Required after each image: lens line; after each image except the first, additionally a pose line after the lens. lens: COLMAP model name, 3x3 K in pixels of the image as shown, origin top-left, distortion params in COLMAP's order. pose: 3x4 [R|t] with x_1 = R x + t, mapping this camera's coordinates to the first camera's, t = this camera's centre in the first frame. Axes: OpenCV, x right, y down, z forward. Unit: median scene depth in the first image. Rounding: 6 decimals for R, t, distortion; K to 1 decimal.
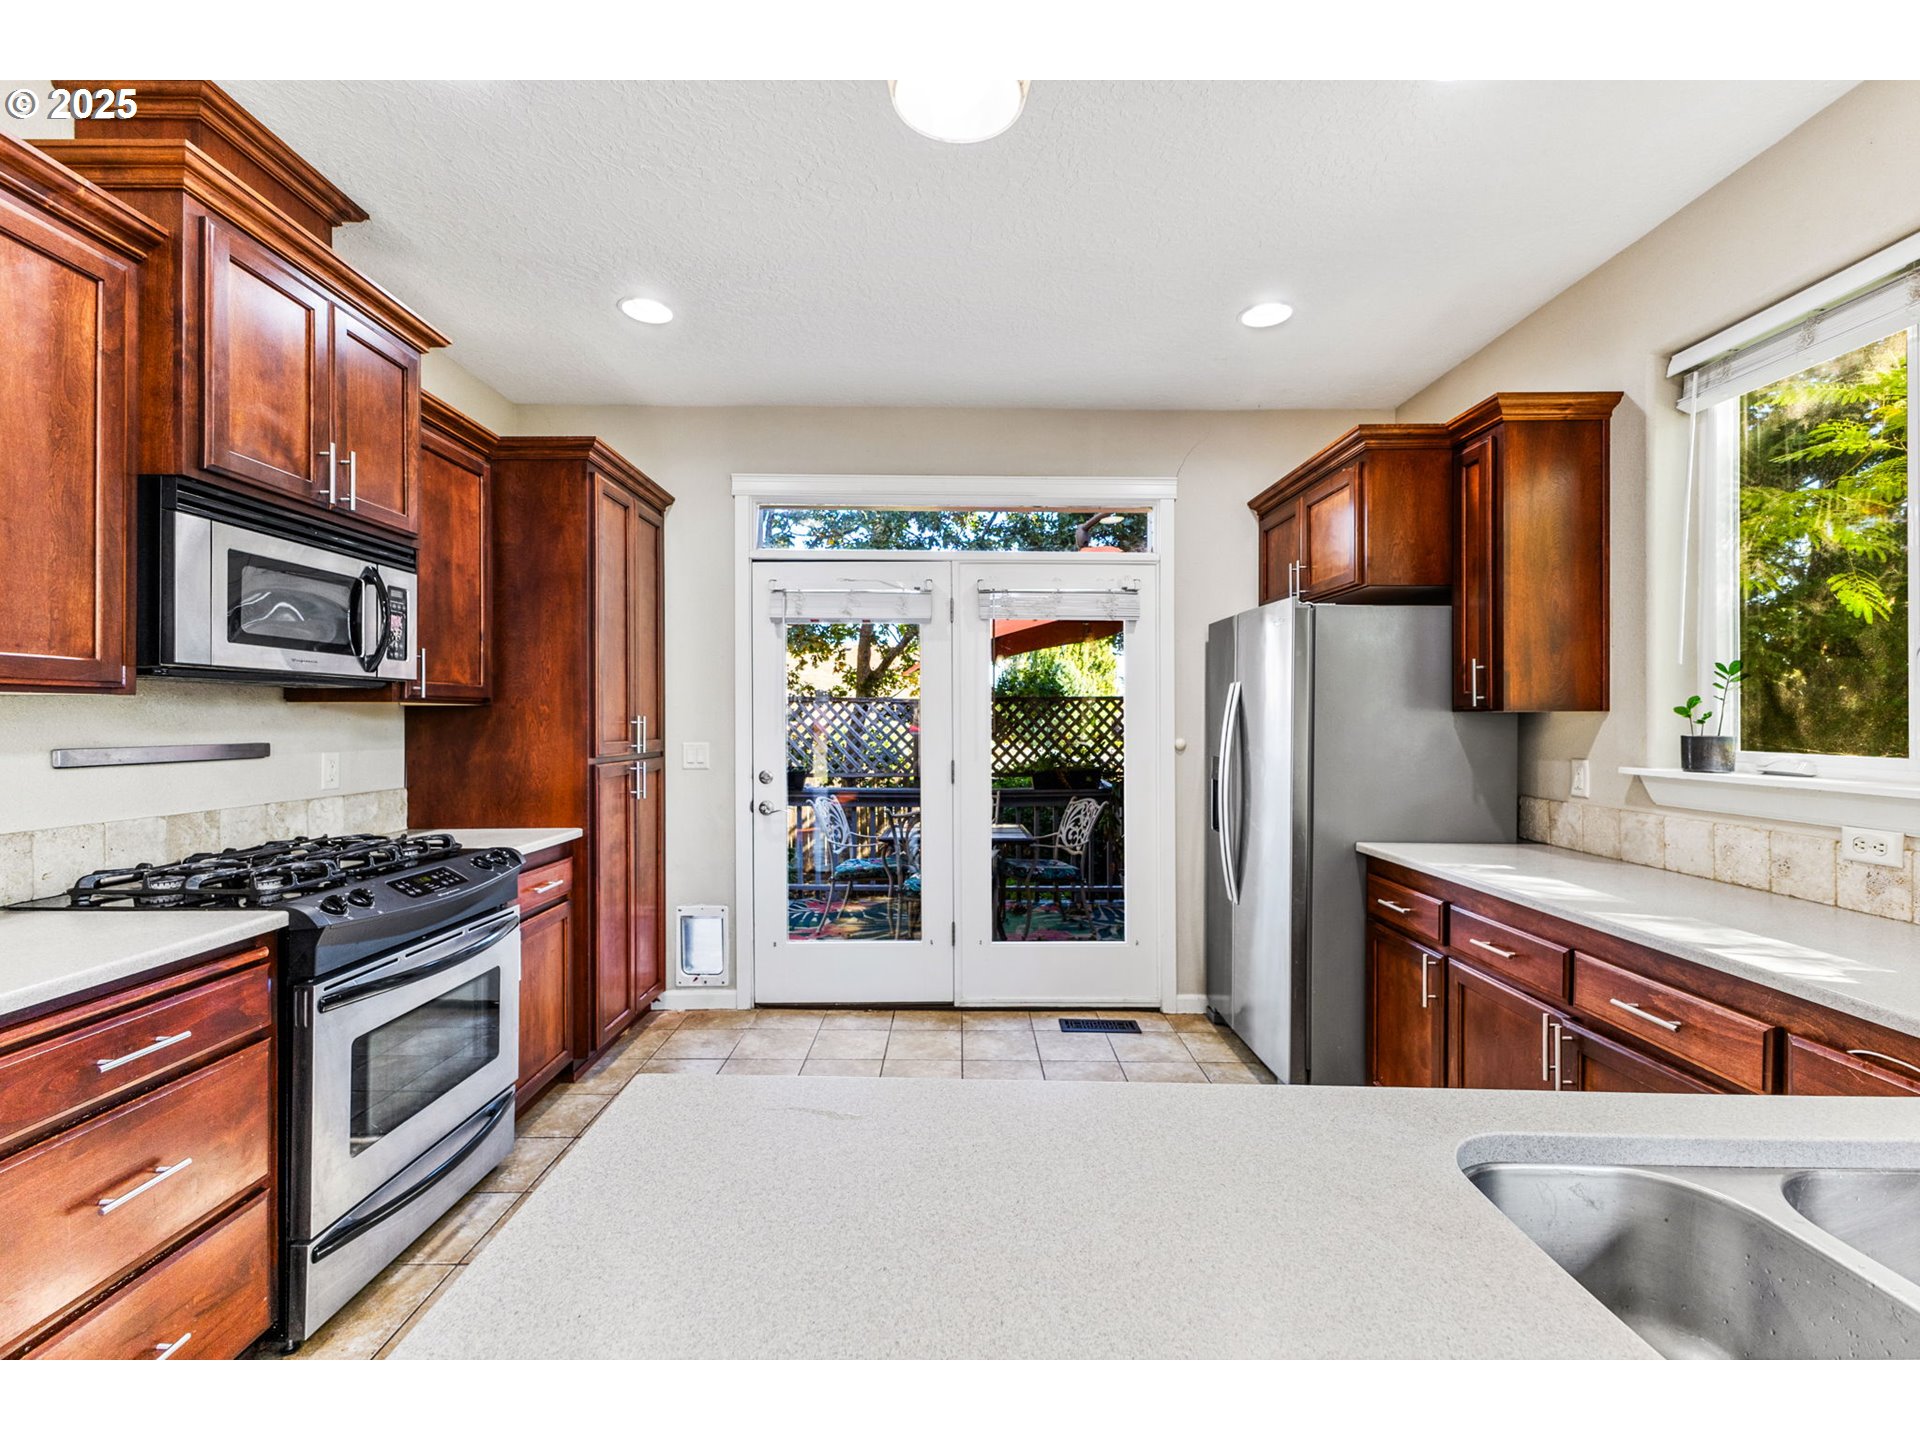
lens RADIAL K [[829.3, 0, 964.3], [0, 829.3, 716.3], [0, 0, 1]] dist [0.011026, 0.000440]
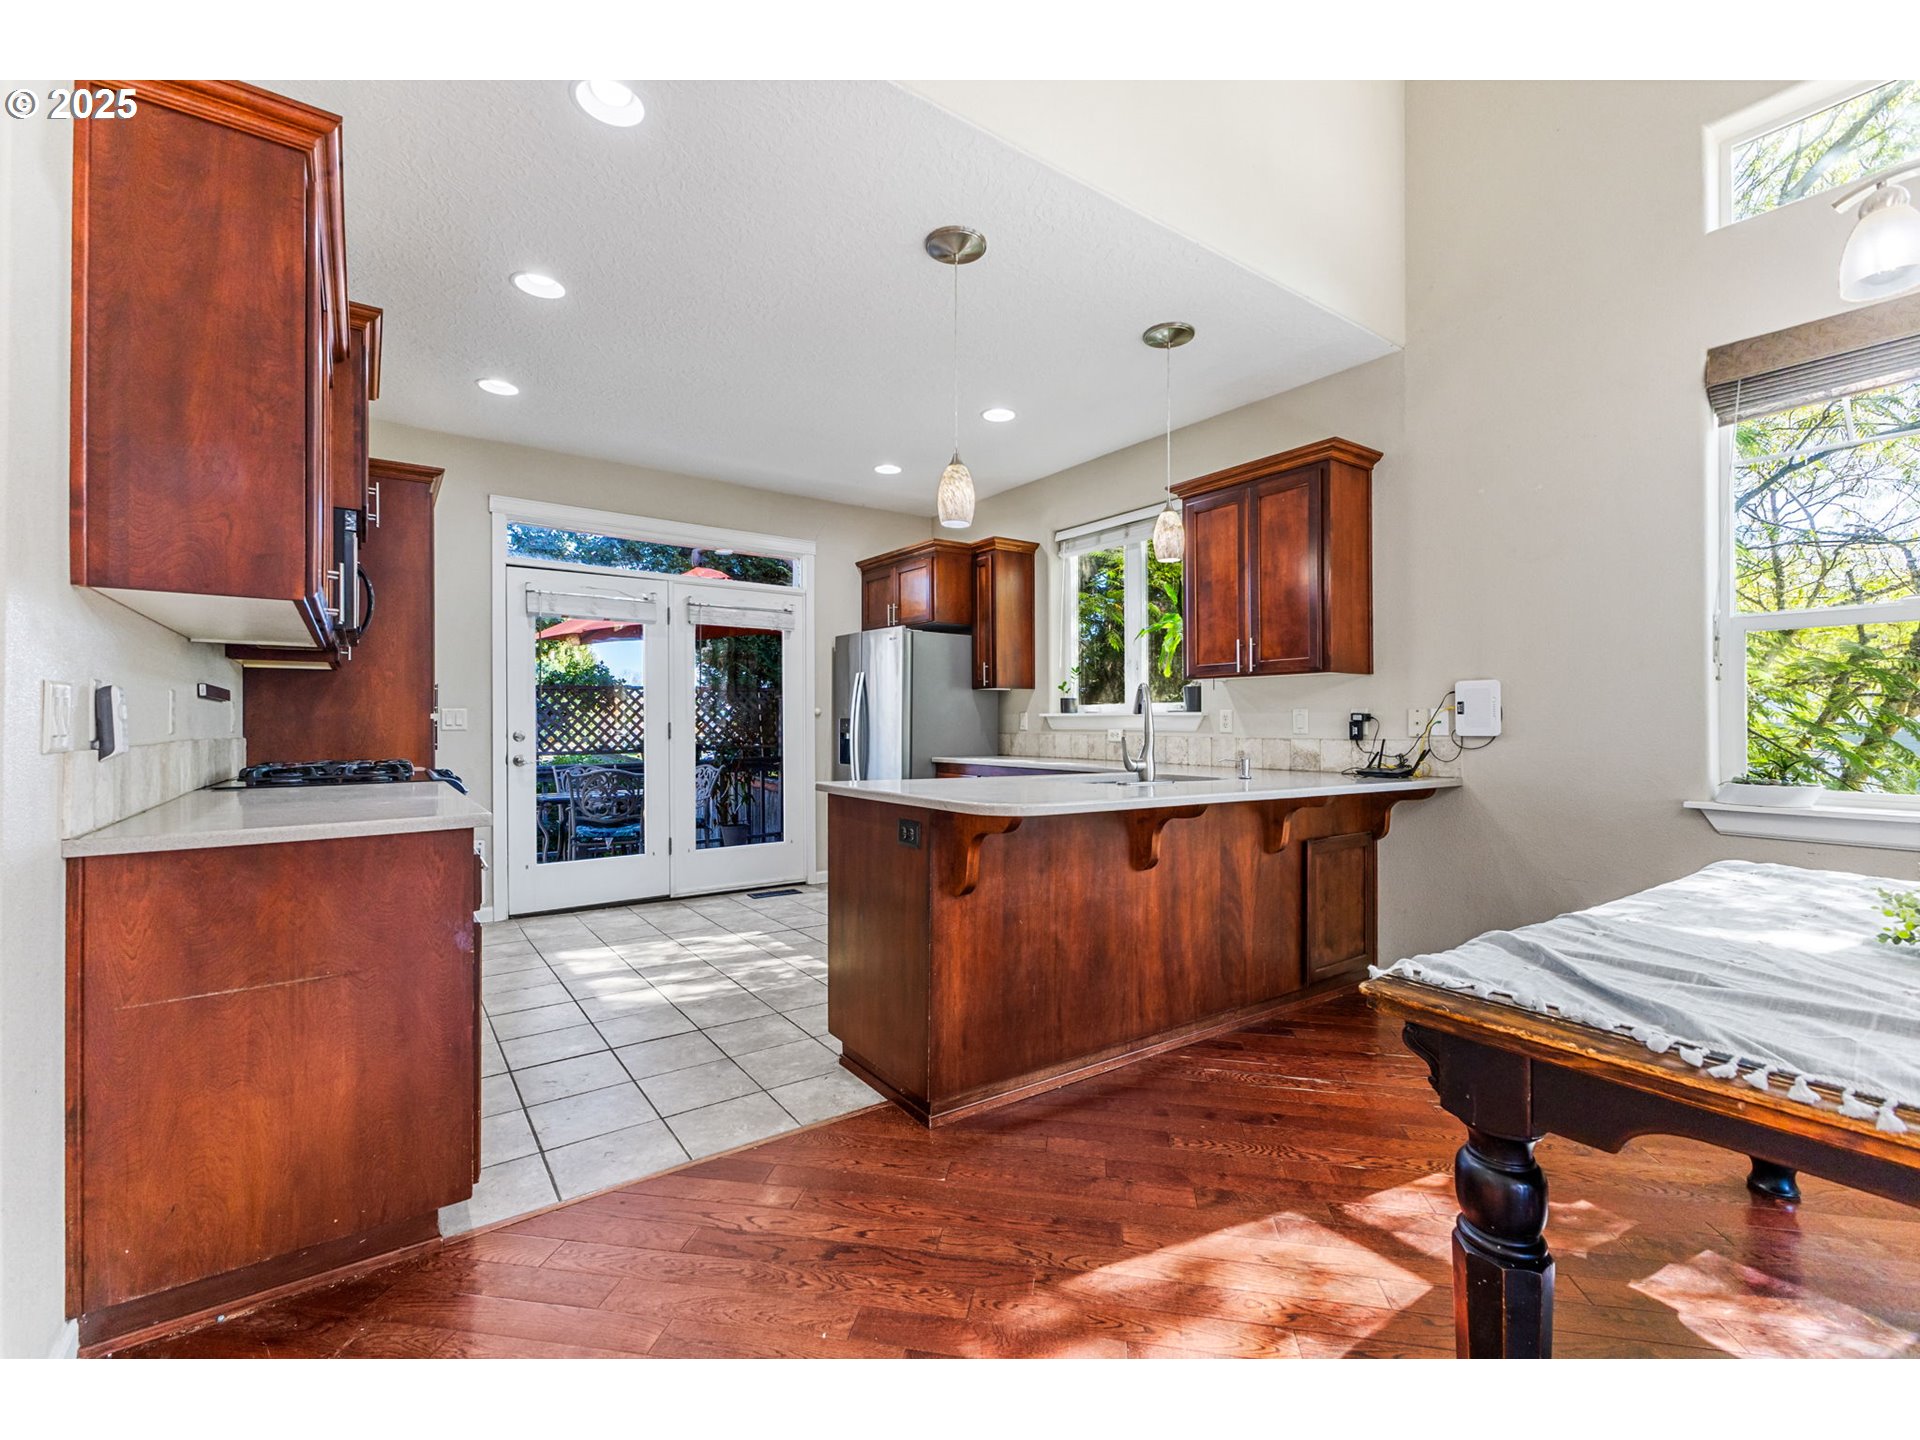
lens RADIAL K [[829.3, 0, 959.5], [0, 829.3, 722.0], [0, 0, 1]] dist [0.011026, 0.000440]
pose [[0.814771, -0.002267, 0.579778, -0.585171], [0.003219, 0.999995, -0.000614, 0.074117], [-0.579774, 0.002367, 0.814774, -0.589824]]
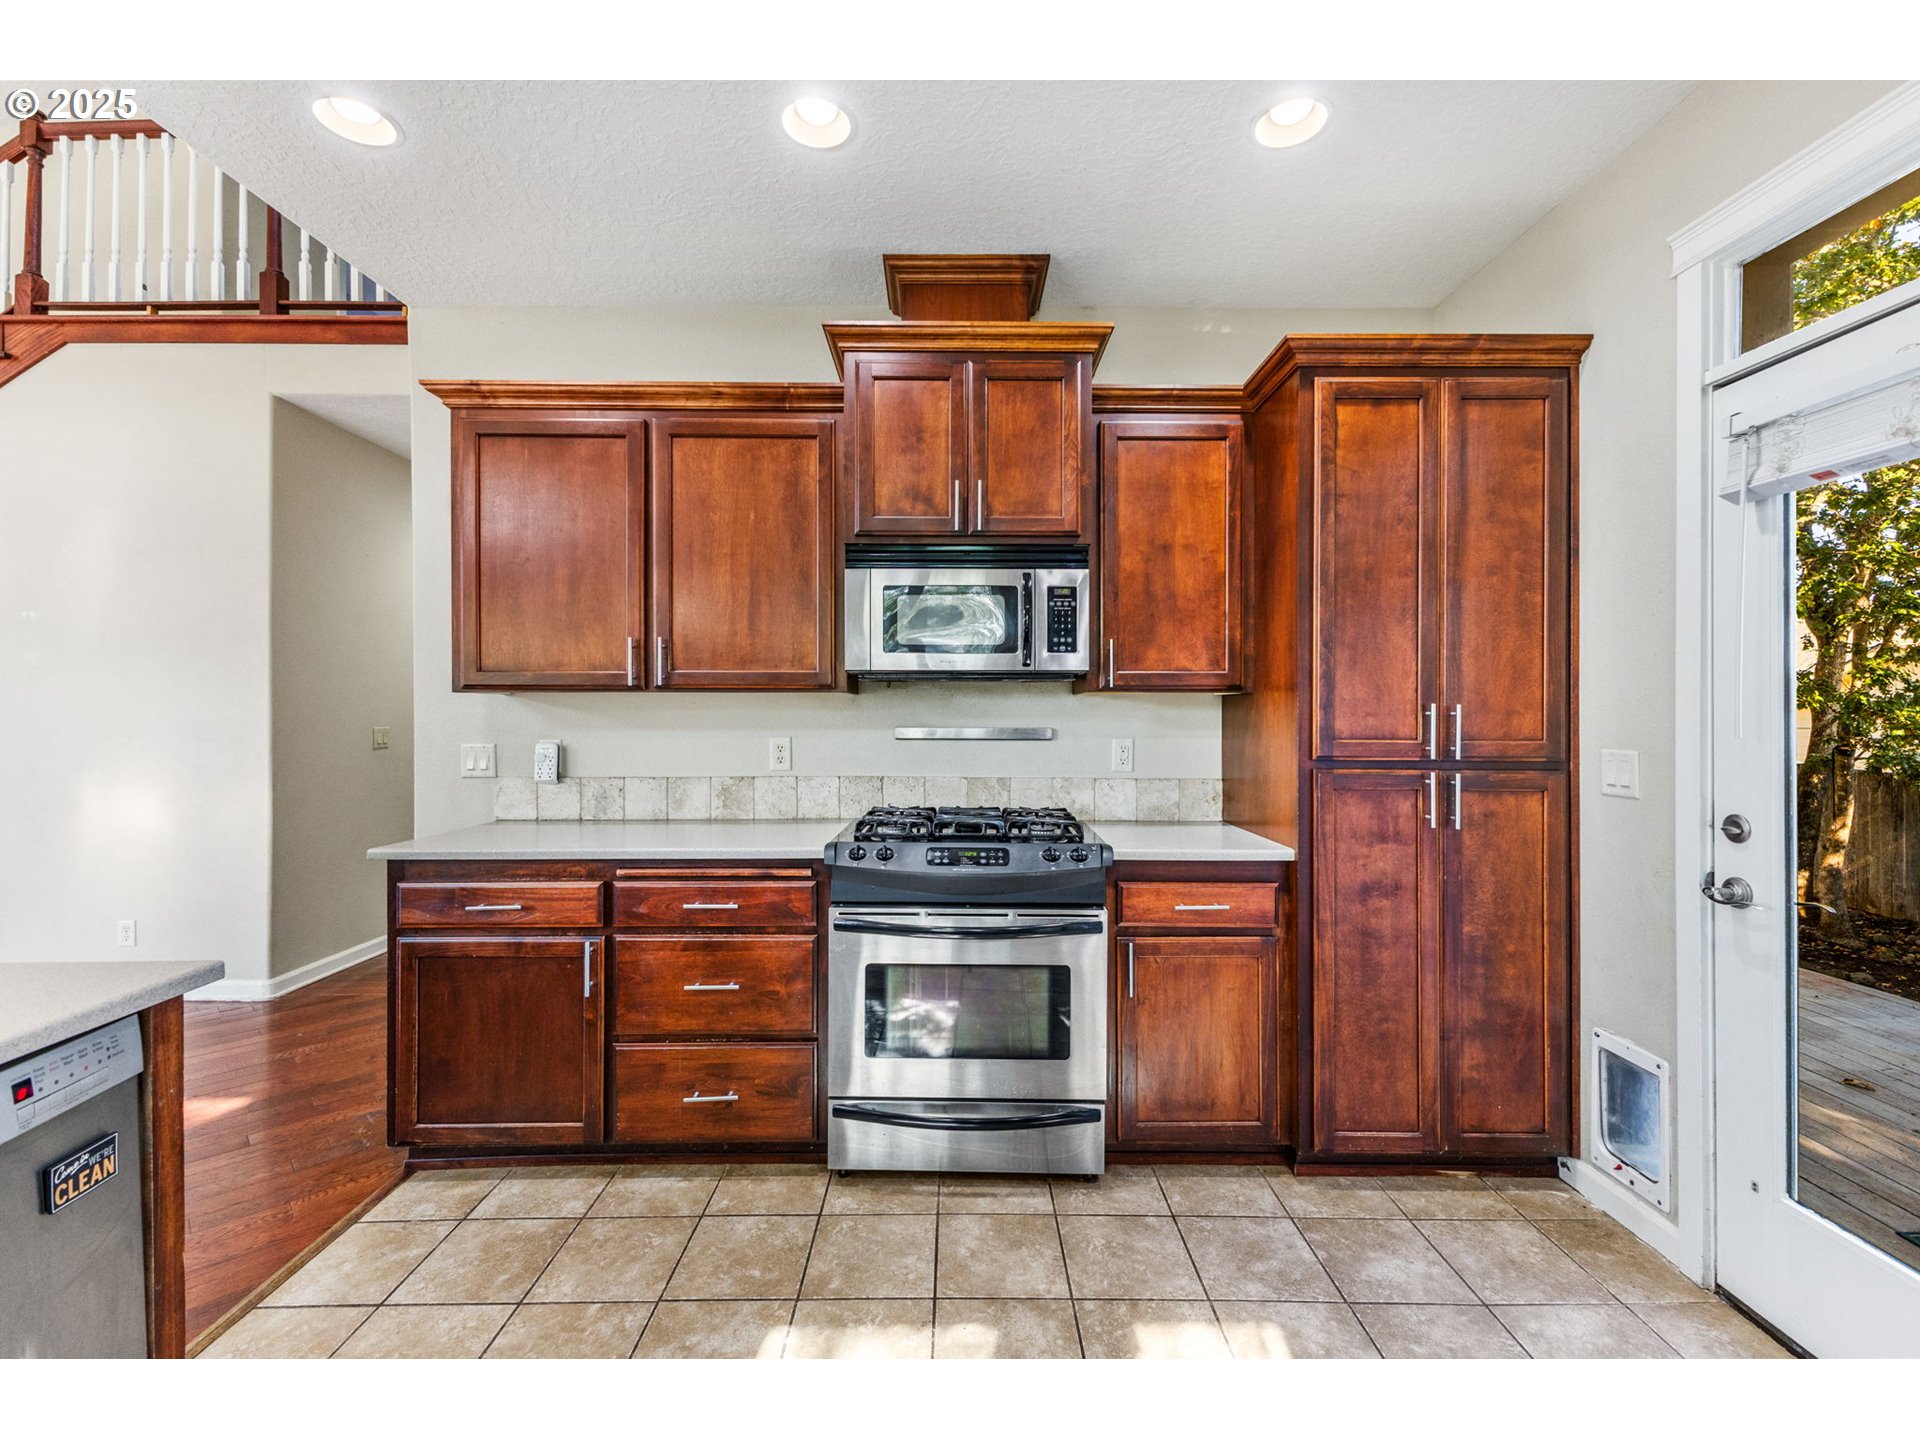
lens RADIAL K [[829.3, 0, 963.3], [0, 829.3, 715.9], [0, 0, 1]] dist [0.011026, 0.000440]
pose [[0.002209, 0.001791, -0.999996, 0.335075], [0.000494, 0.999998, 0.001792, 0.009913], [0.999997, -0.000498, 0.002208, 0.750954]]
